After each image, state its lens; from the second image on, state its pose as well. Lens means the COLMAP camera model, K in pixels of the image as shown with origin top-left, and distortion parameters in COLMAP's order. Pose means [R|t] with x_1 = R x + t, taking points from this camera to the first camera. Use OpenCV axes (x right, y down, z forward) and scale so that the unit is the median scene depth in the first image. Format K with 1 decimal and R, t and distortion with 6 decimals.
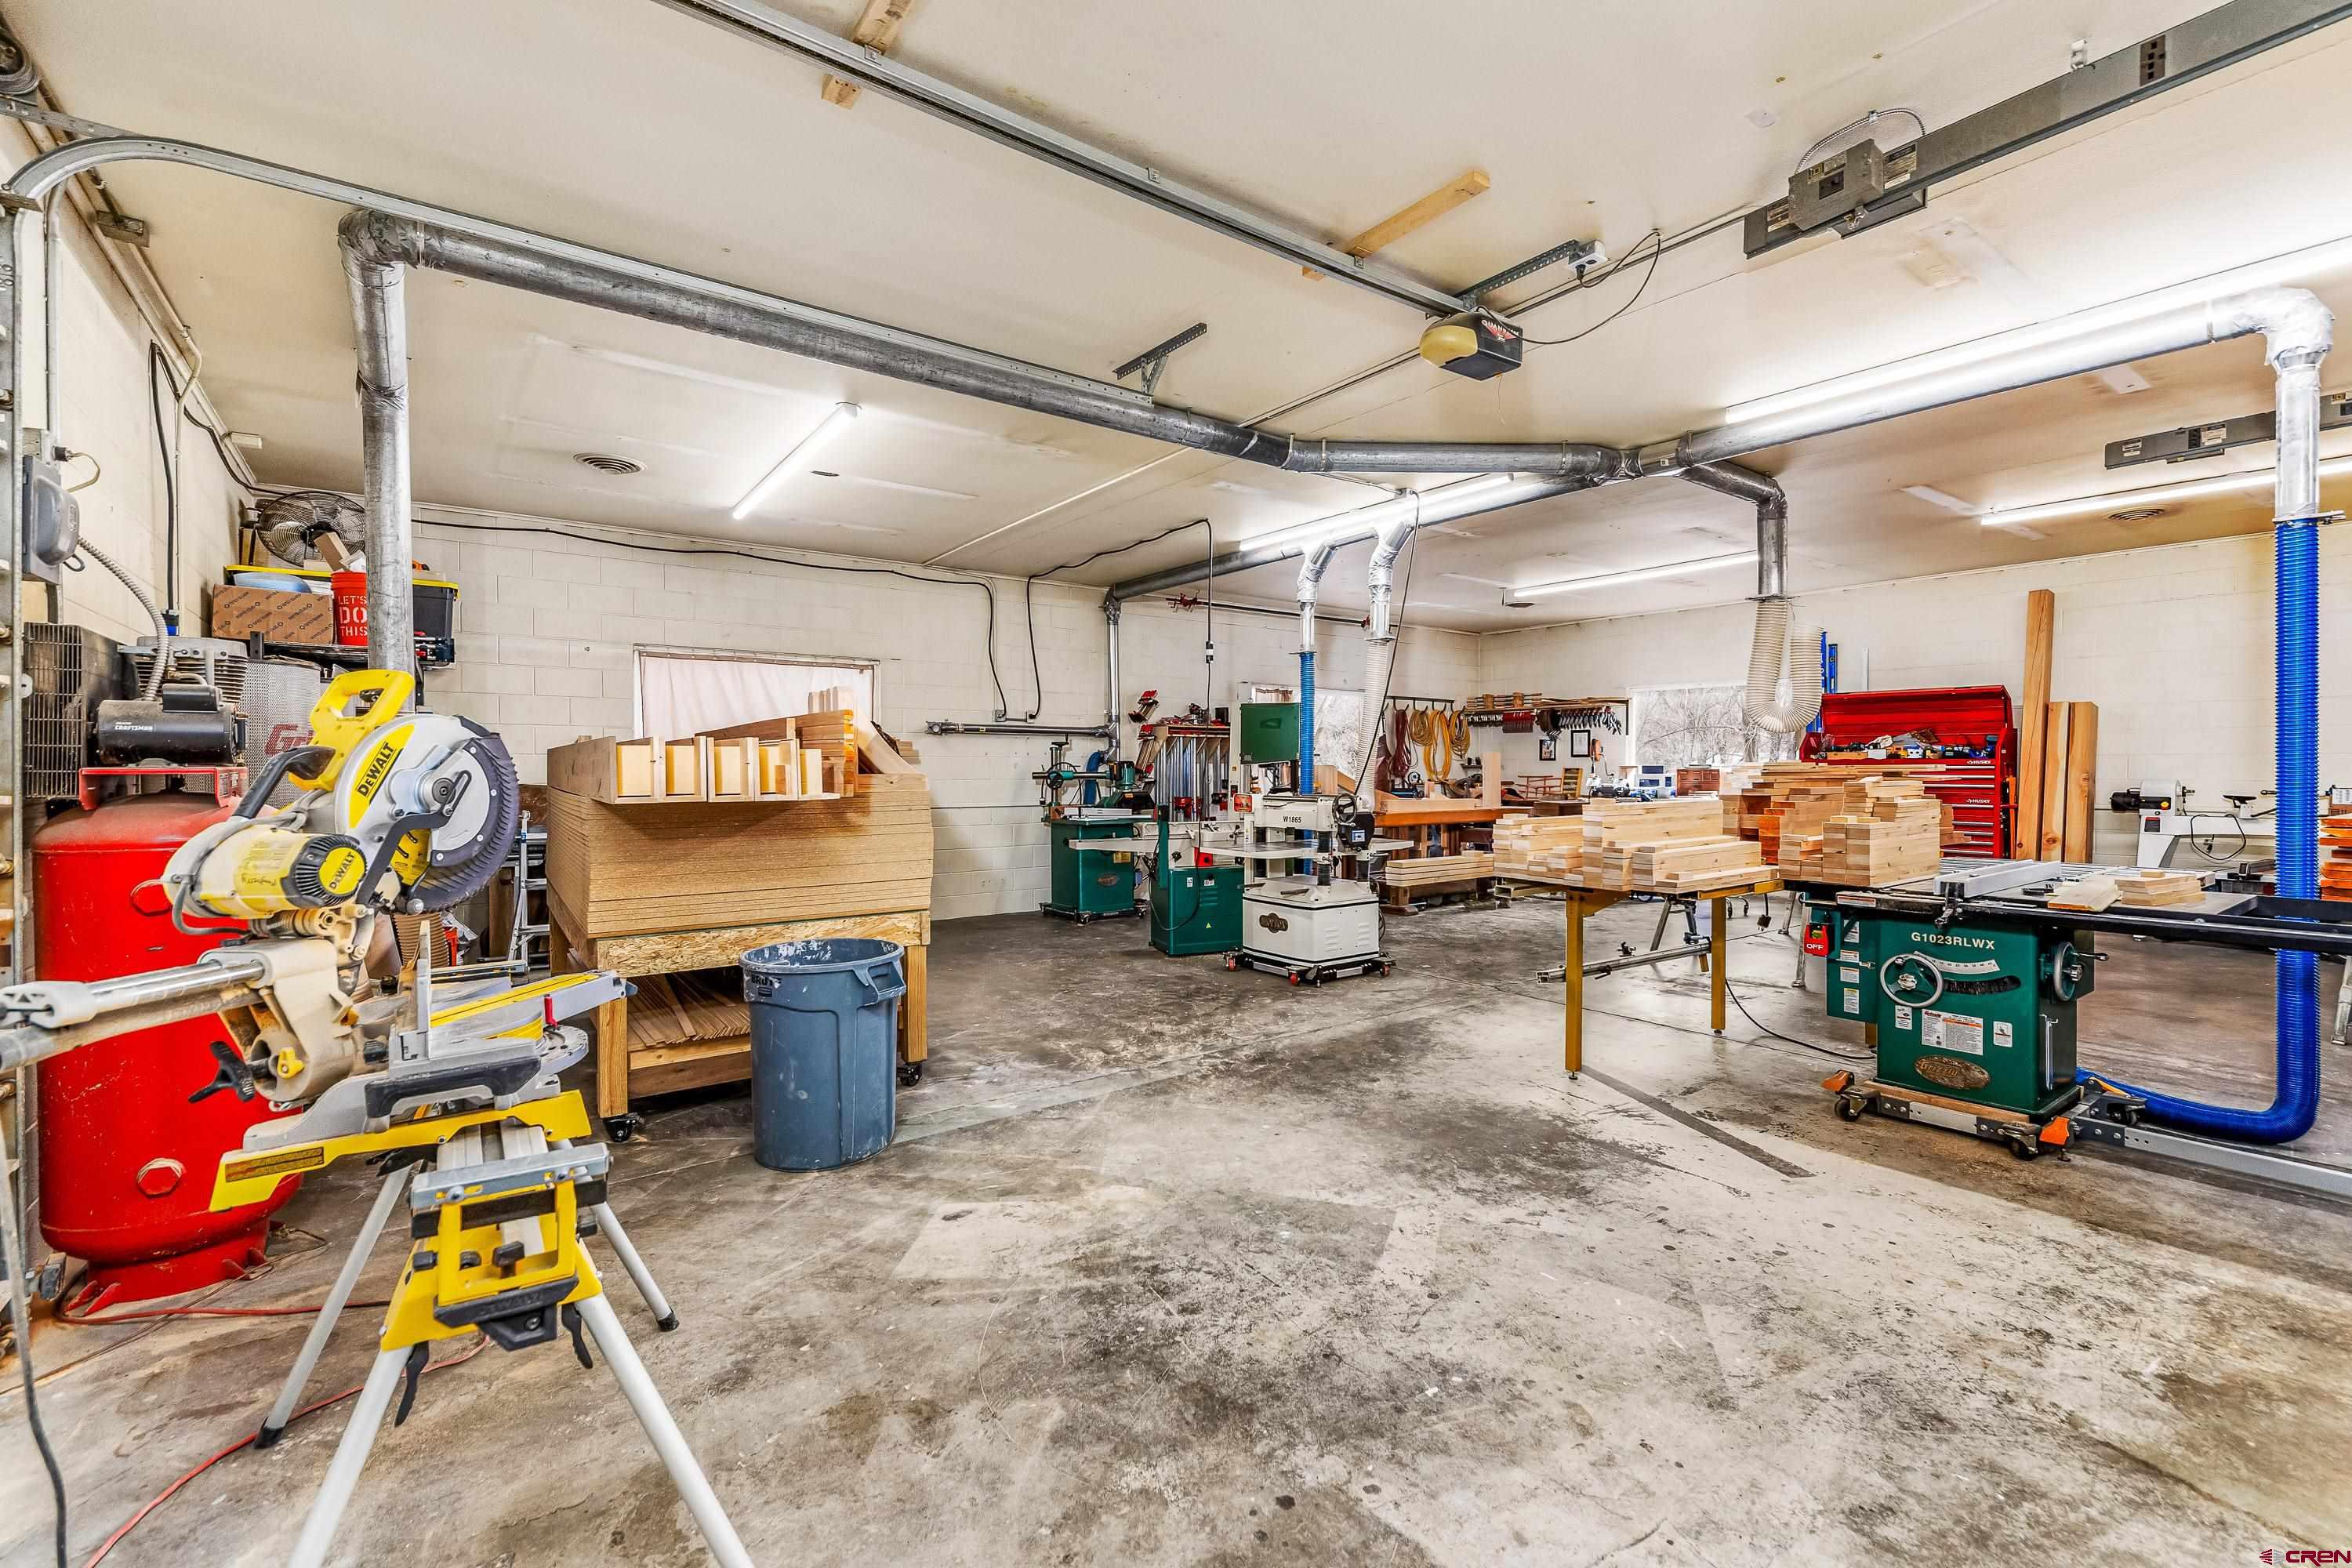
lens RADIAL K [[1026.6, 0, 1176.0], [0, 1026.6, 784.0], [0, 0, 1]] dist [0.016016, -0.009414]
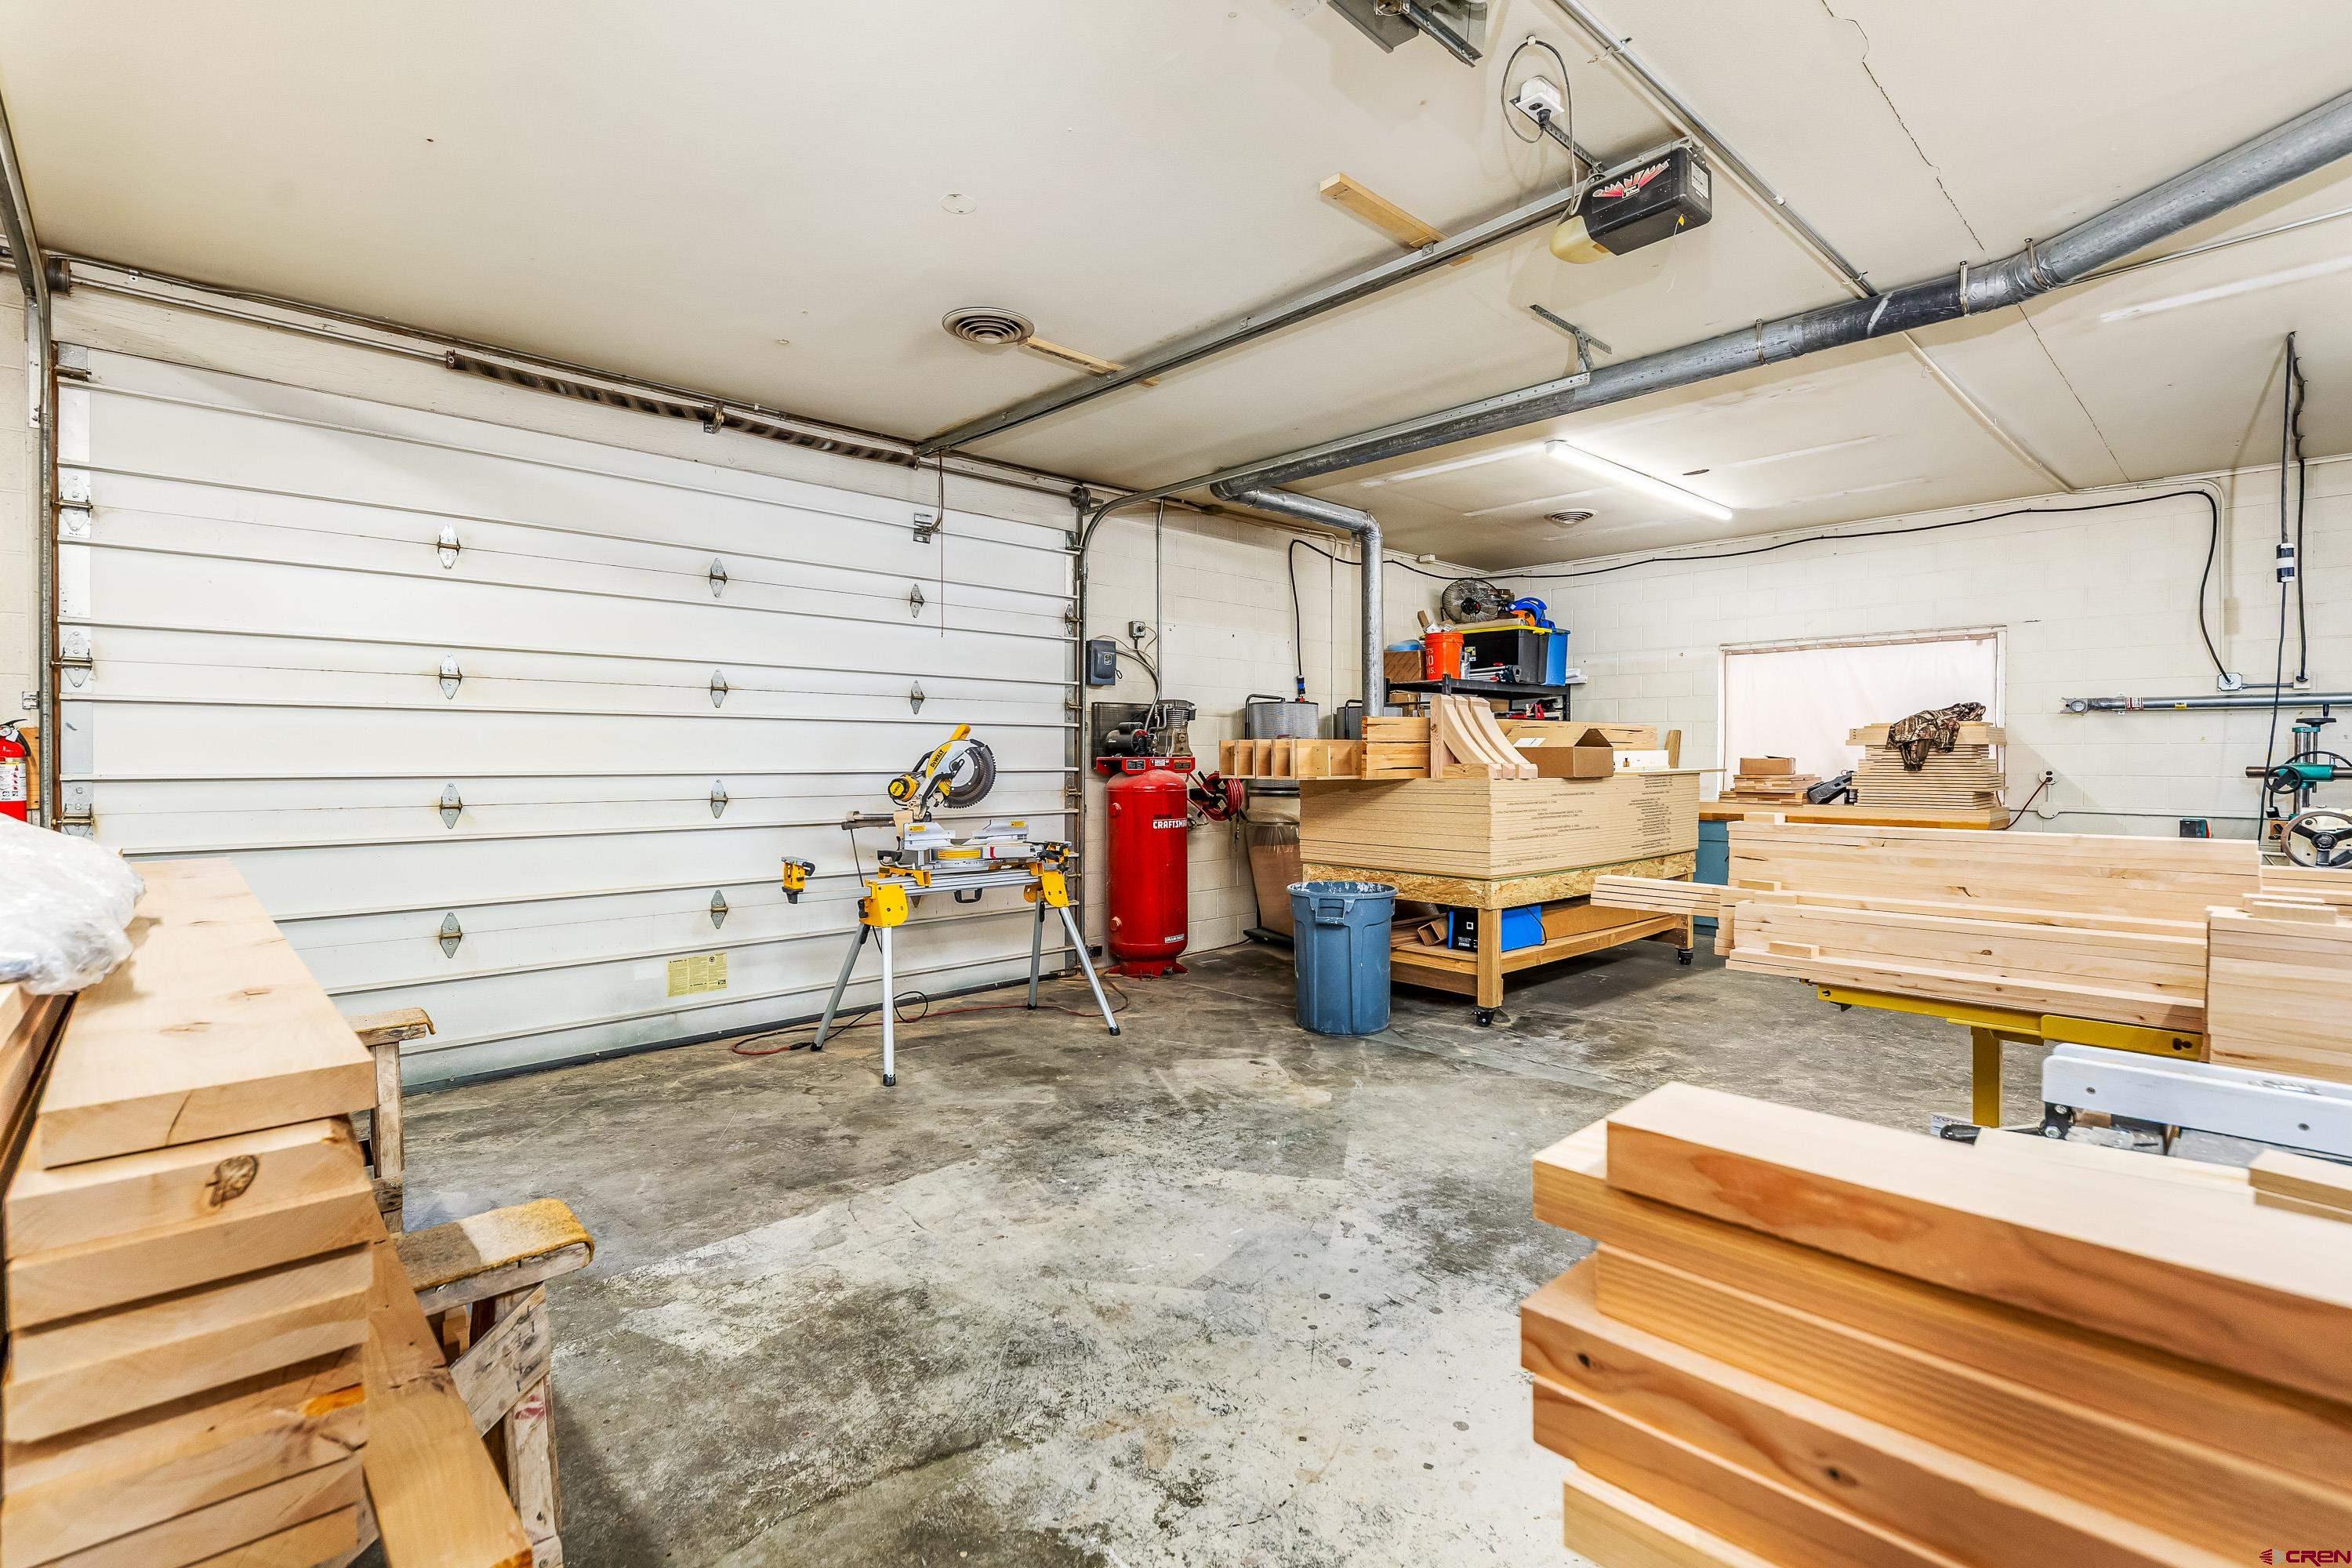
lens RADIAL K [[1057.0, 0, 1176.0], [0, 1057.0, 784.0], [0, 0, 1]] dist [0.003609, 0.000073]
pose [[0.118827, 0.028709, -0.992500, 1.359764], [-0.017665, 0.999485, 0.026796, -0.019734], [0.992758, 0.014349, 0.119273, 0.751063]]
